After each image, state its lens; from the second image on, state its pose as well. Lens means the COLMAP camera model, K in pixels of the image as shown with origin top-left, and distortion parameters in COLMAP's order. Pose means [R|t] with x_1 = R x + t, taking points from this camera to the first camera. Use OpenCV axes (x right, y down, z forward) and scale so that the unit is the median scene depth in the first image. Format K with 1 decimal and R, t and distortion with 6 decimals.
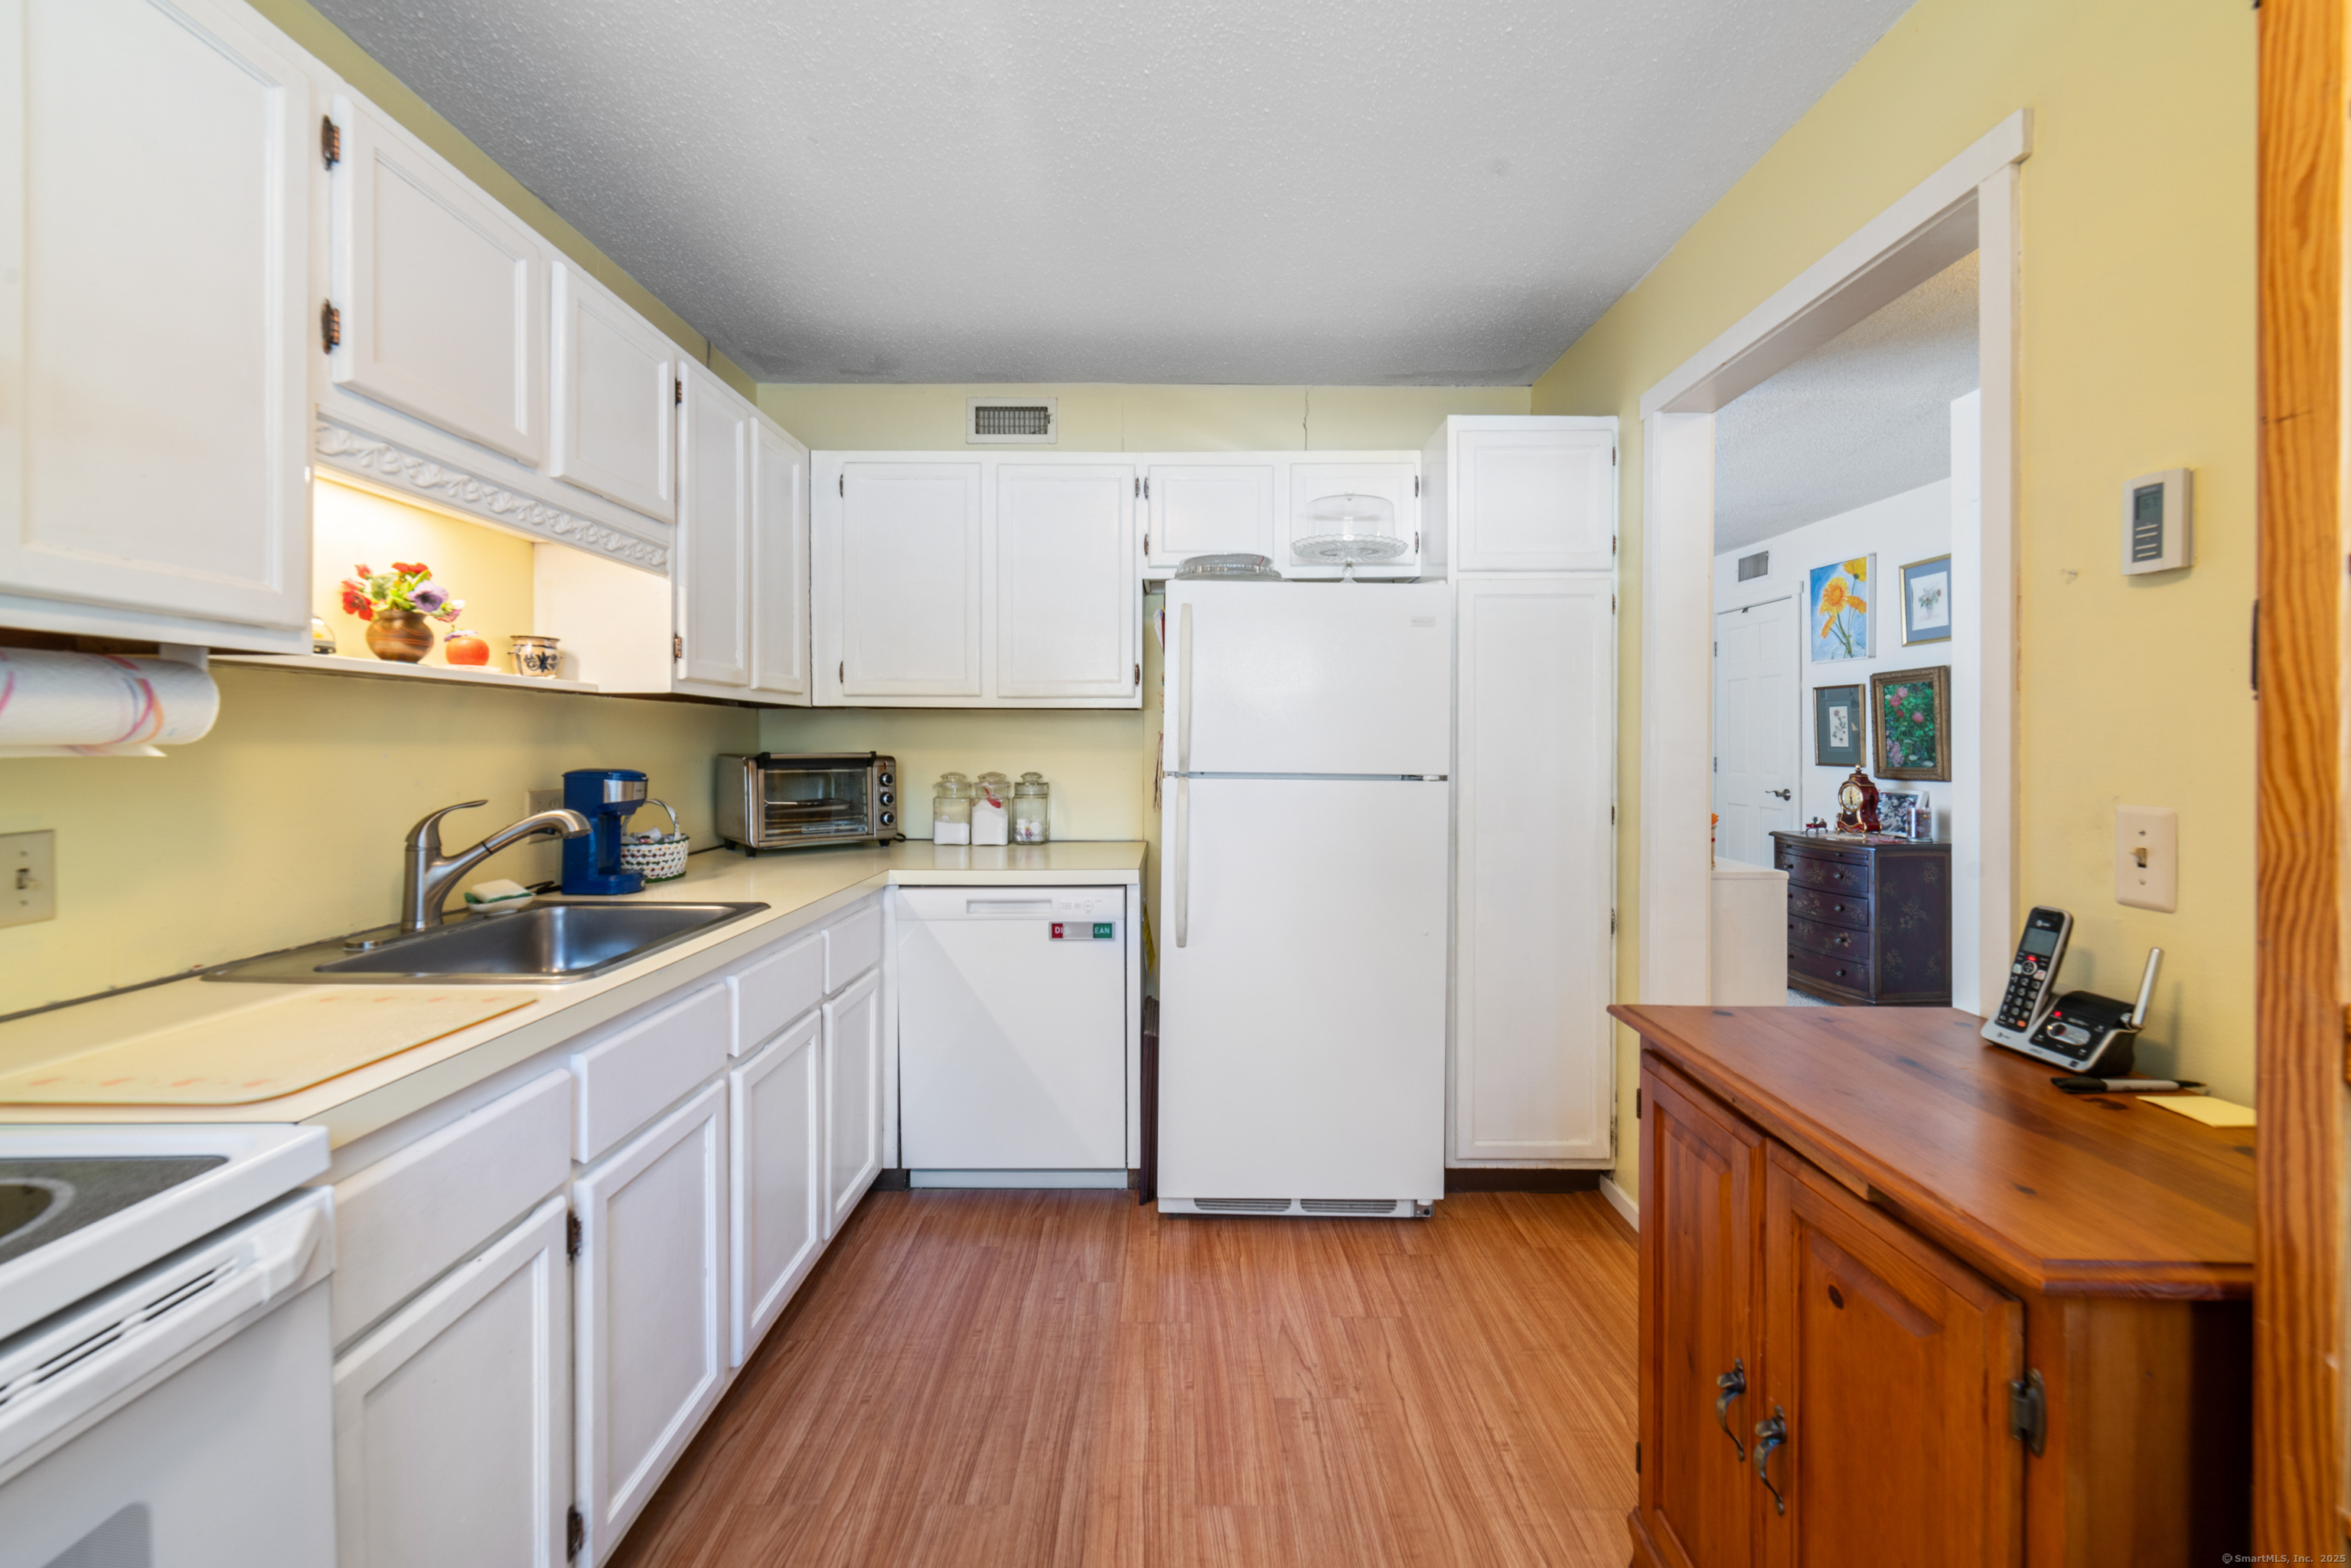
lens RADIAL K [[926.9, 0, 1181.4], [0, 926.9, 742.0], [0, 0, 1]] dist [-0.000362, 0.002158]
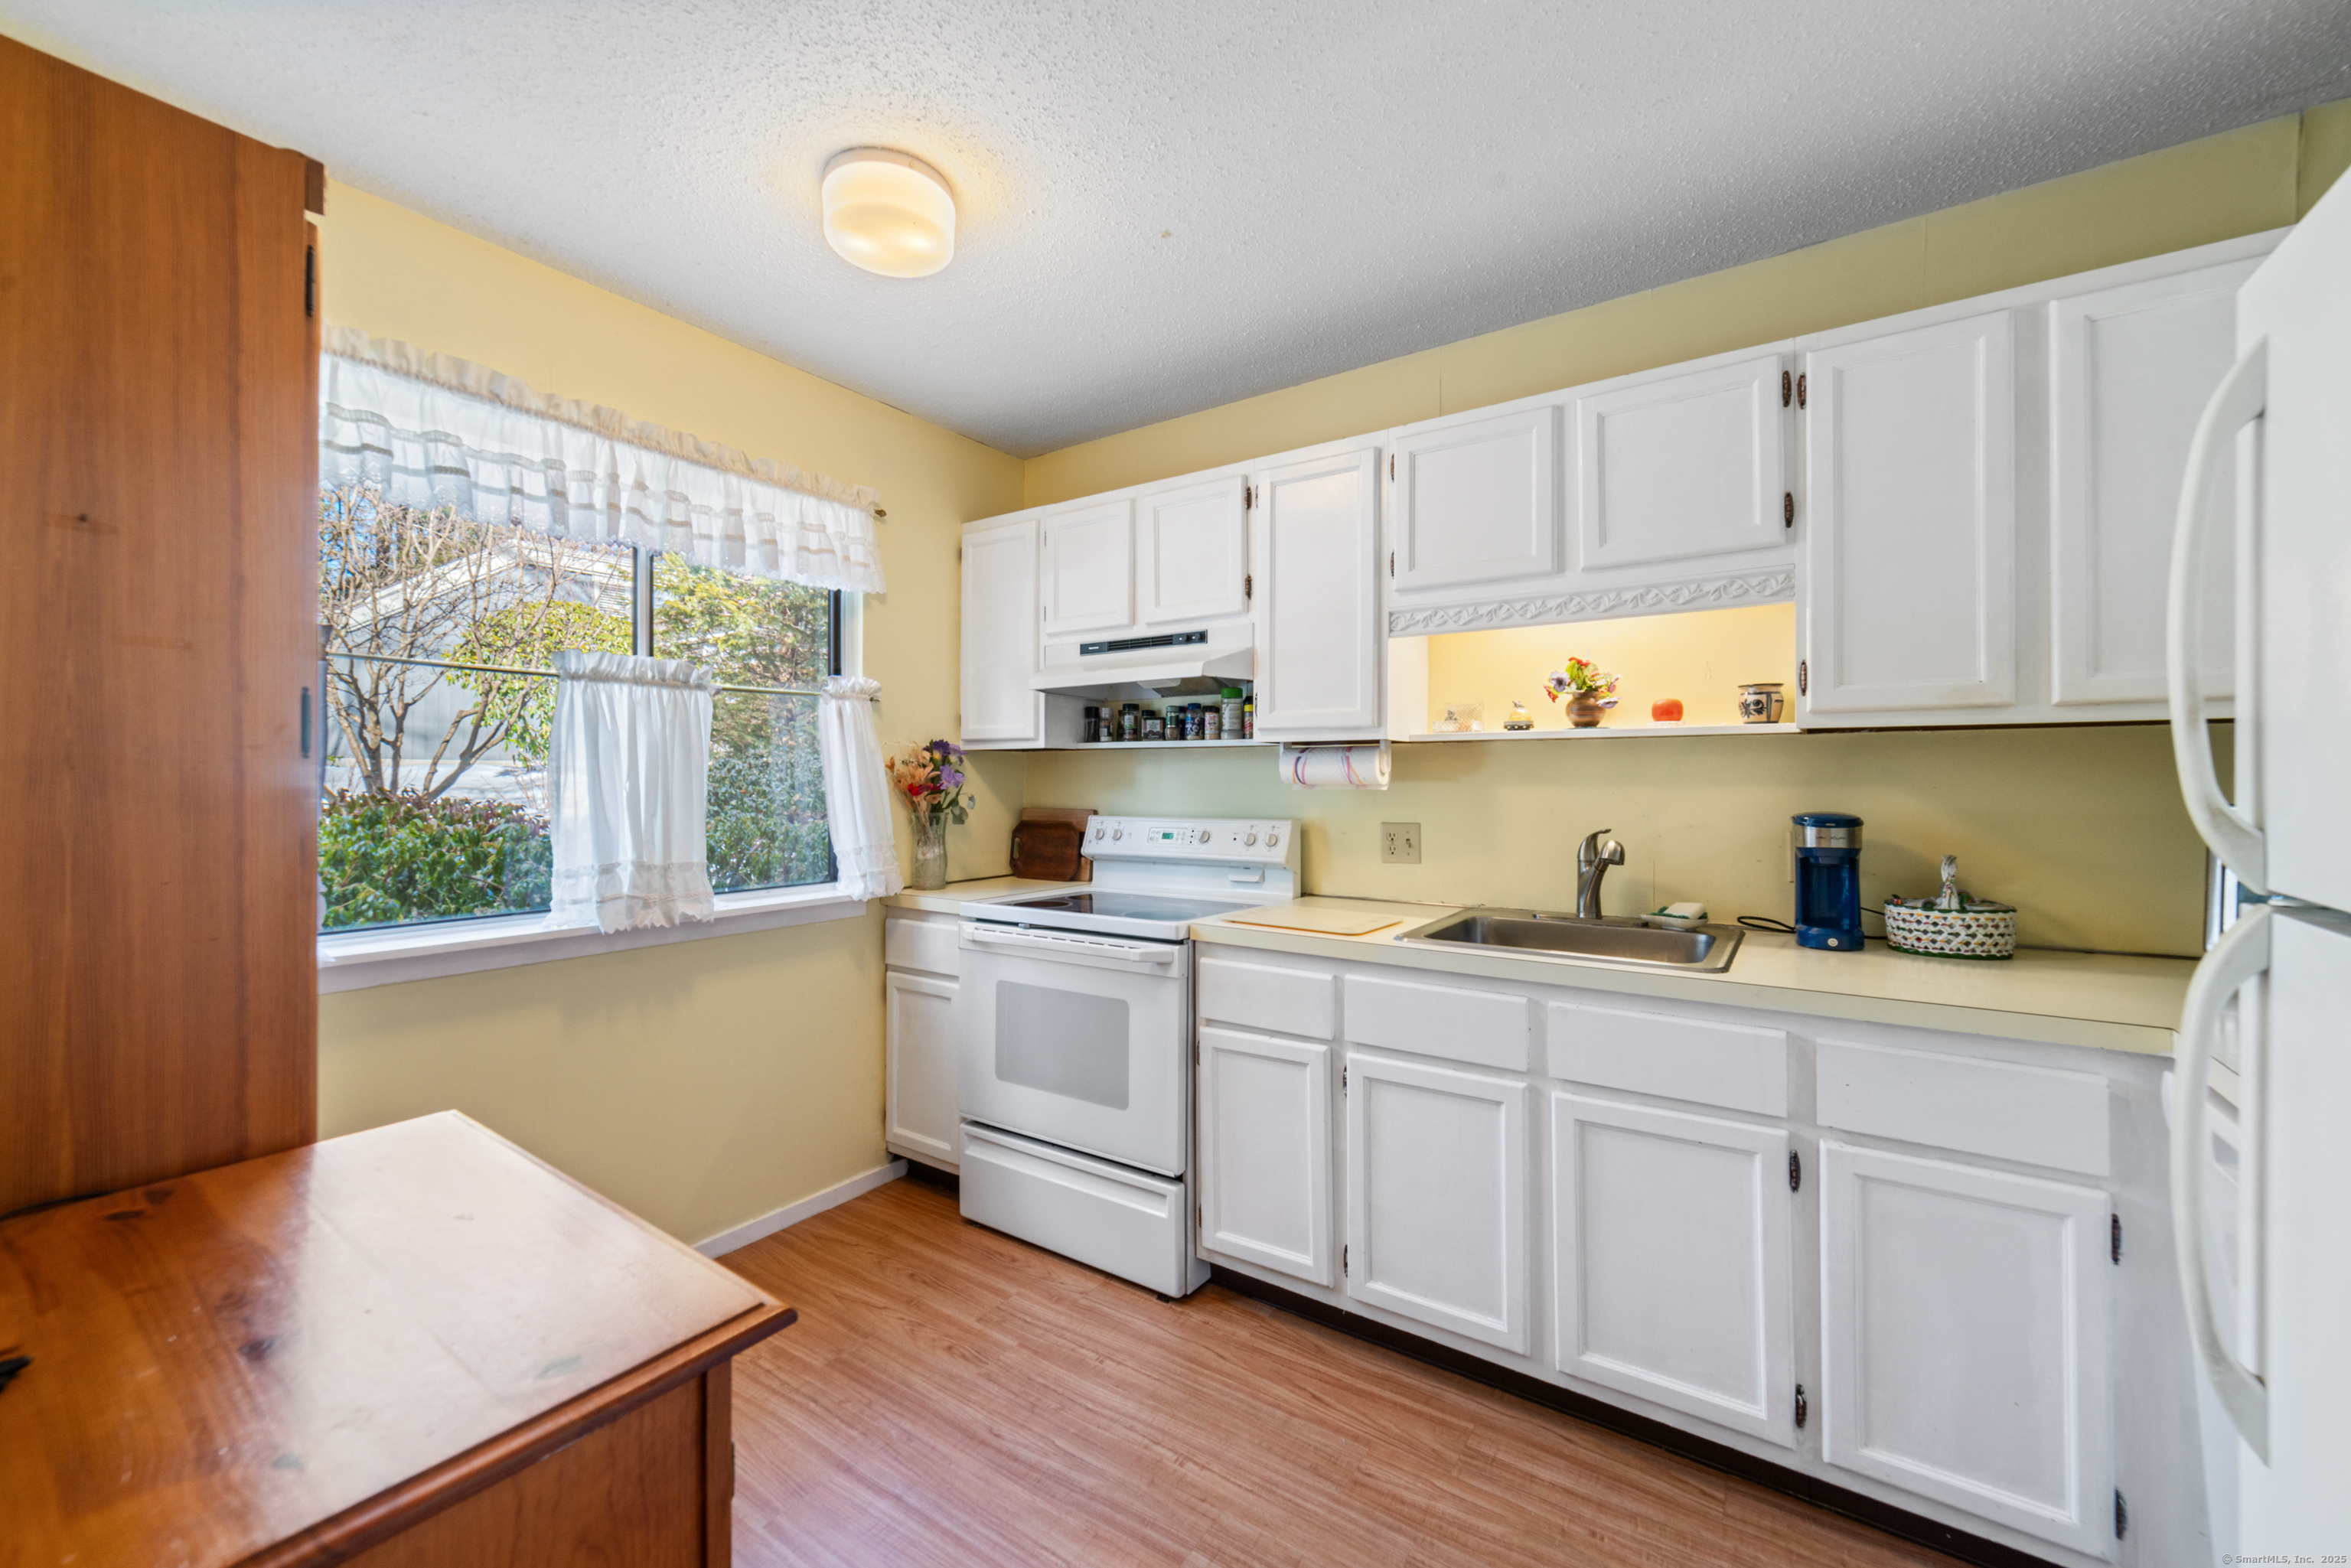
lens RADIAL K [[926.9, 0, 1175.6], [0, 926.9, 784.8], [0, 0, 1]] dist [-0.000362, 0.002158]
pose [[-0.575068, -0.000380, -0.818105, 0.535706], [-0.002086, 0.999997, 0.001003, 0.001183], [0.818103, 0.002283, -0.575067, 1.043734]]
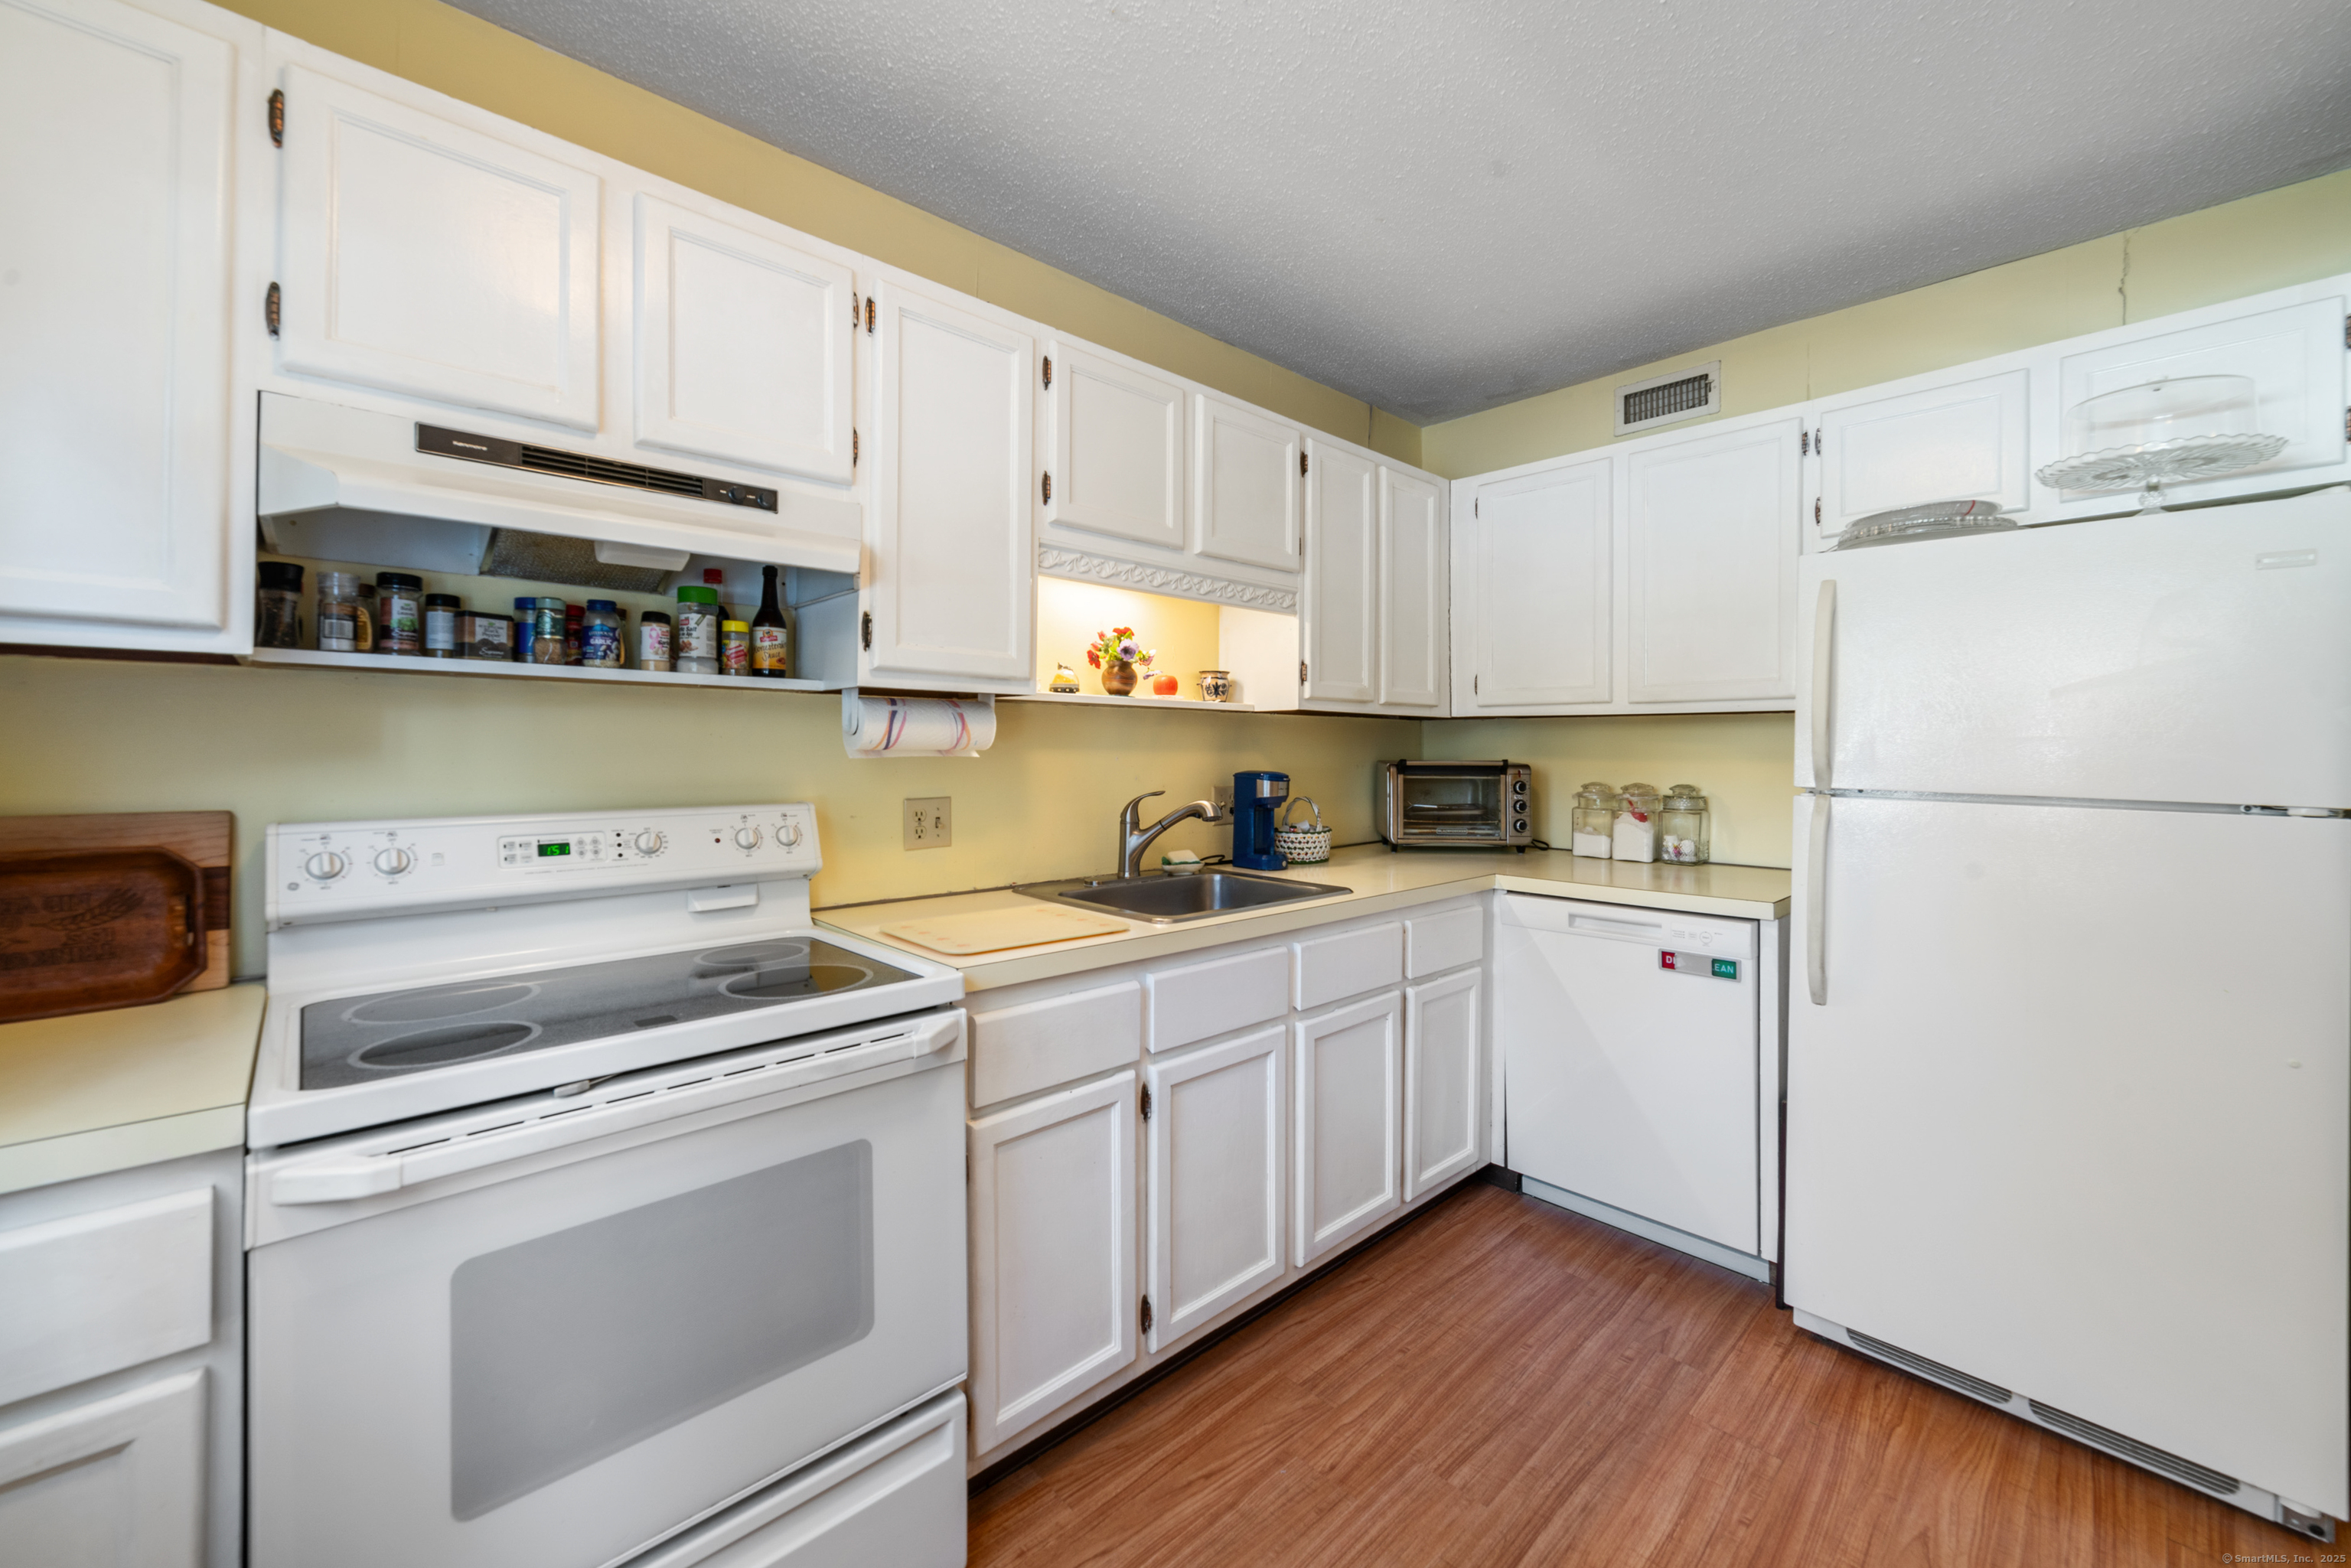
lens RADIAL K [[926.9, 0, 1191.5], [0, 926.9, 748.0], [0, 0, 1]] dist [-0.000362, 0.002158]
pose [[0.688069, 0.001913, -0.725643, 0.248988], [-0.004210, 0.999990, -0.001356, -0.000239], [0.725633, 0.003988, 0.688070, 0.053759]]
